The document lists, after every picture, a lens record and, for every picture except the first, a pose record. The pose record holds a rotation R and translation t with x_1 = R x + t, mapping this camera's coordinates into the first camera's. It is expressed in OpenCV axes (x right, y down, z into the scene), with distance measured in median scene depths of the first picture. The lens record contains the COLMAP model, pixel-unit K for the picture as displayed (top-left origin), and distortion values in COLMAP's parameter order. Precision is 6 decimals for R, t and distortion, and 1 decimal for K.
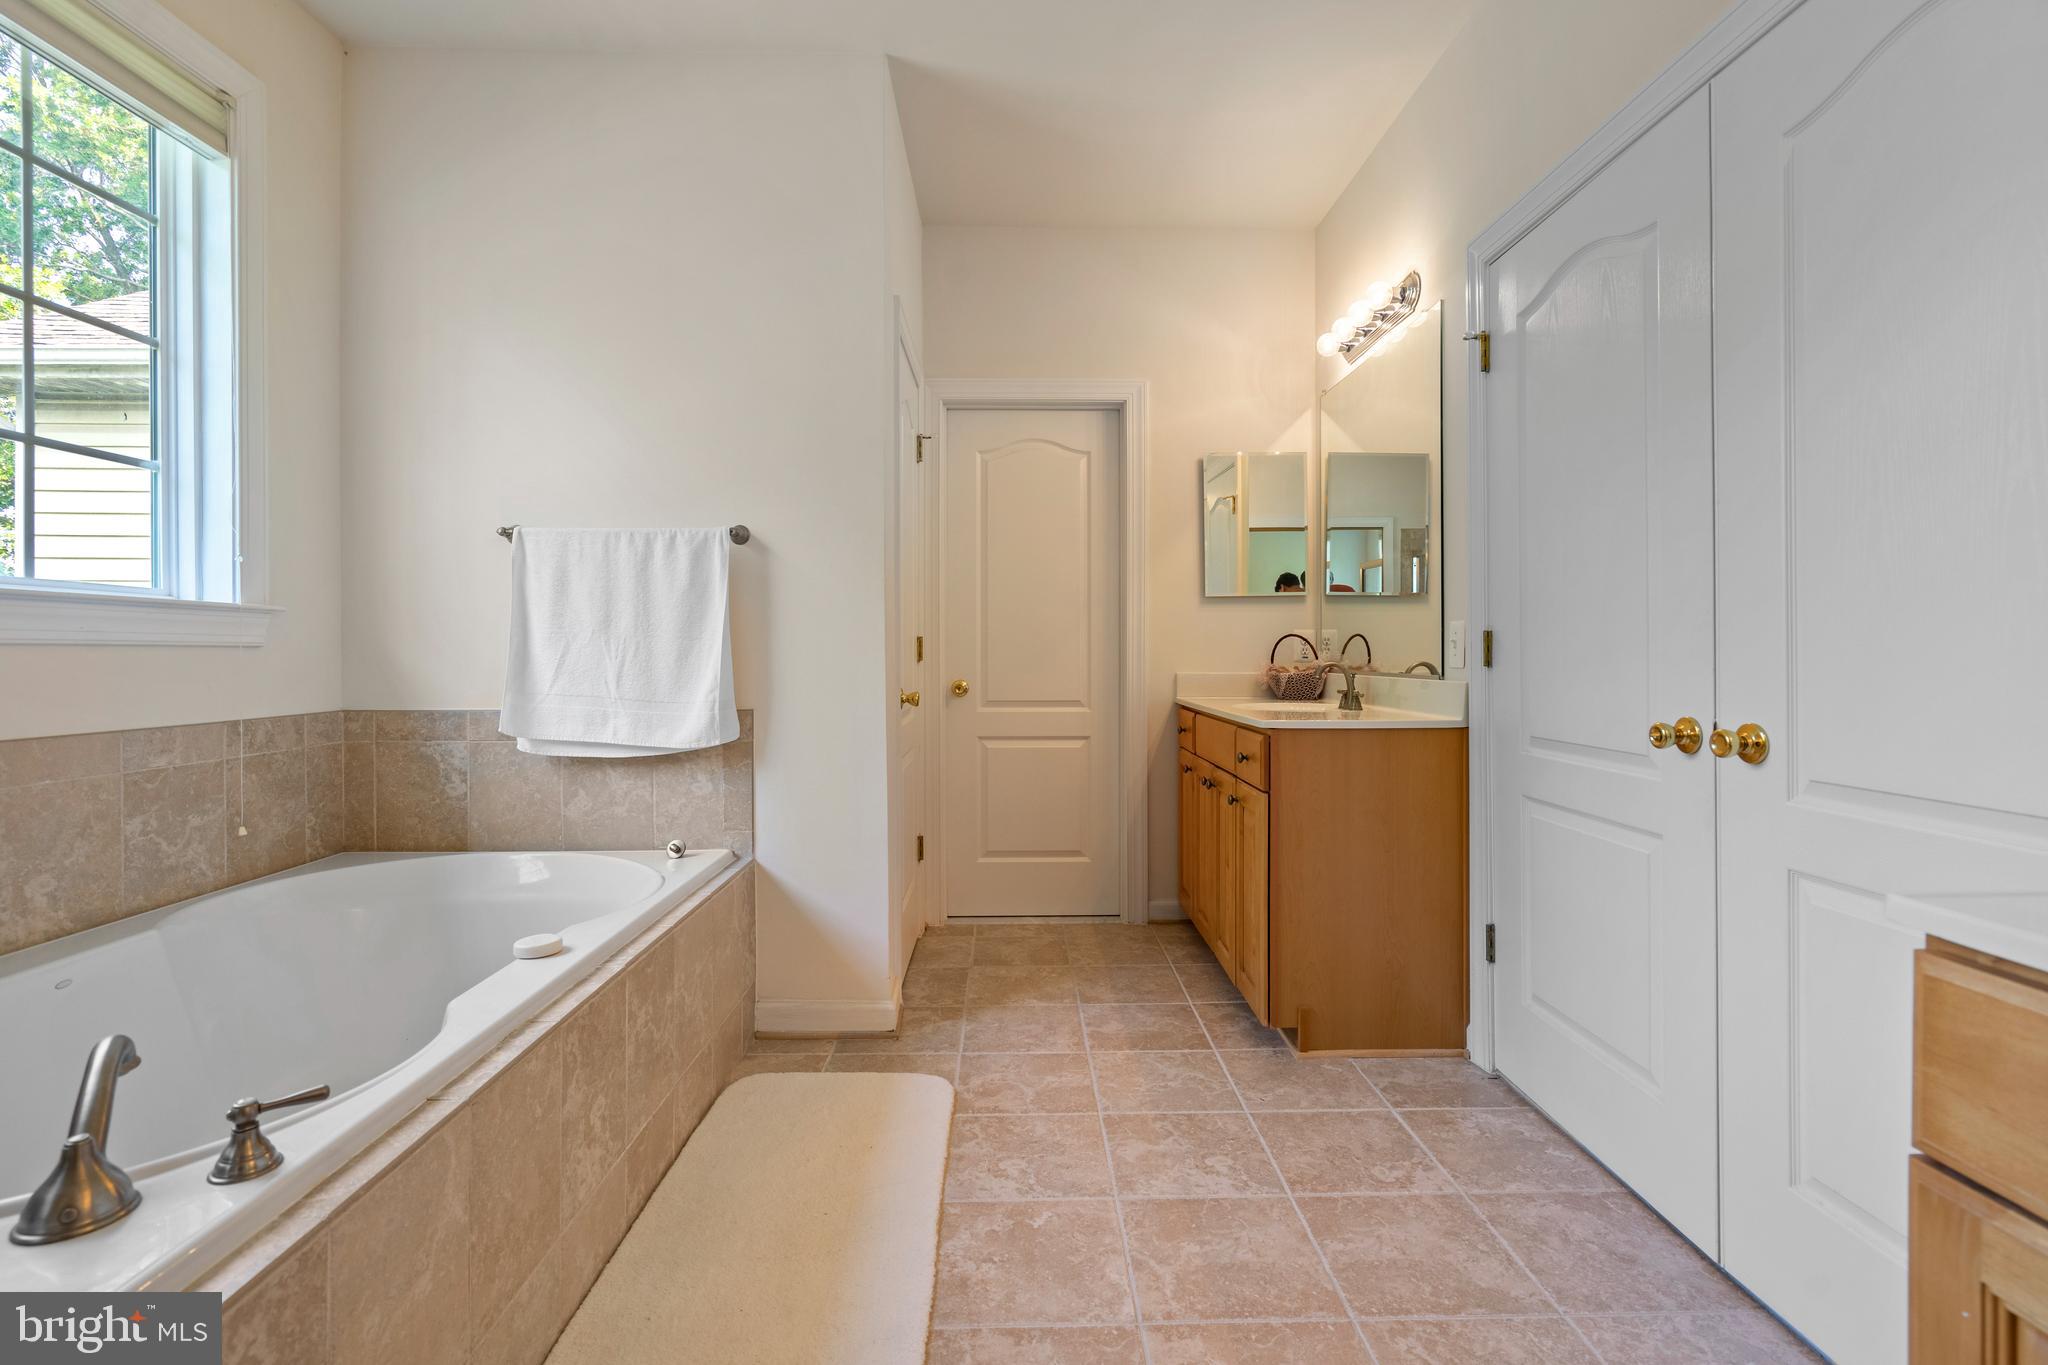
lens RADIAL K [[939.9, 0, 1030.7], [0, 939.9, 663.5], [0, 0, 1]] dist [-0.002784, -0.000423]
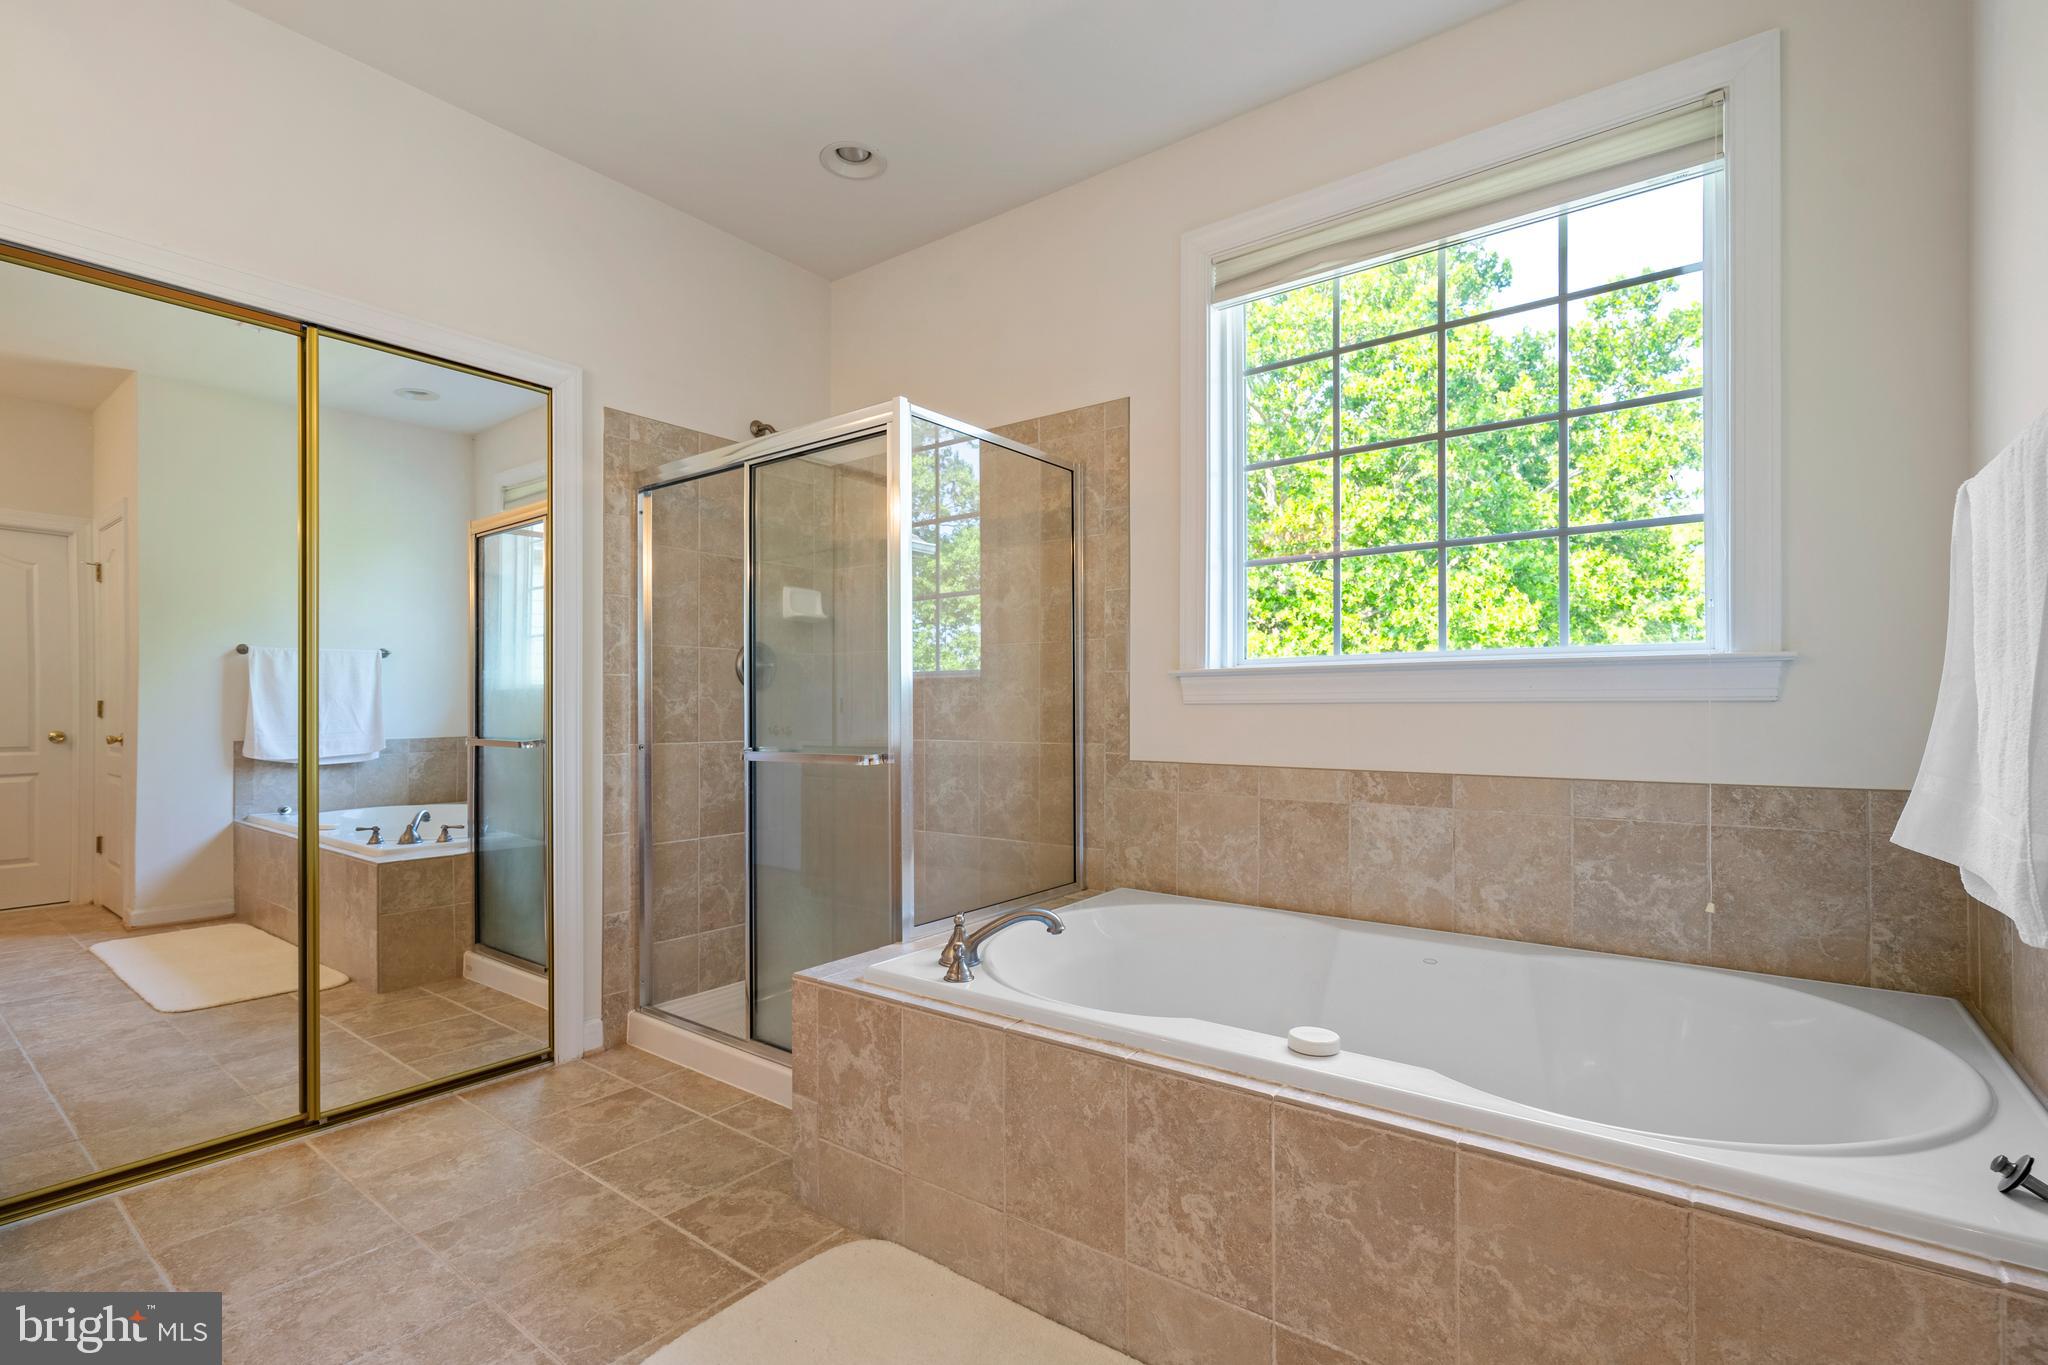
lens RADIAL K [[939.9, 0, 1035.1], [0, 939.9, 704.5], [0, 0, 1]] dist [-0.002784, -0.000423]
pose [[-0.624854, -0.001345, -0.780741, 0.279922], [-0.006918, 0.999969, 0.003814, -0.014856], [0.780711, 0.007785, -0.624844, 1.147687]]
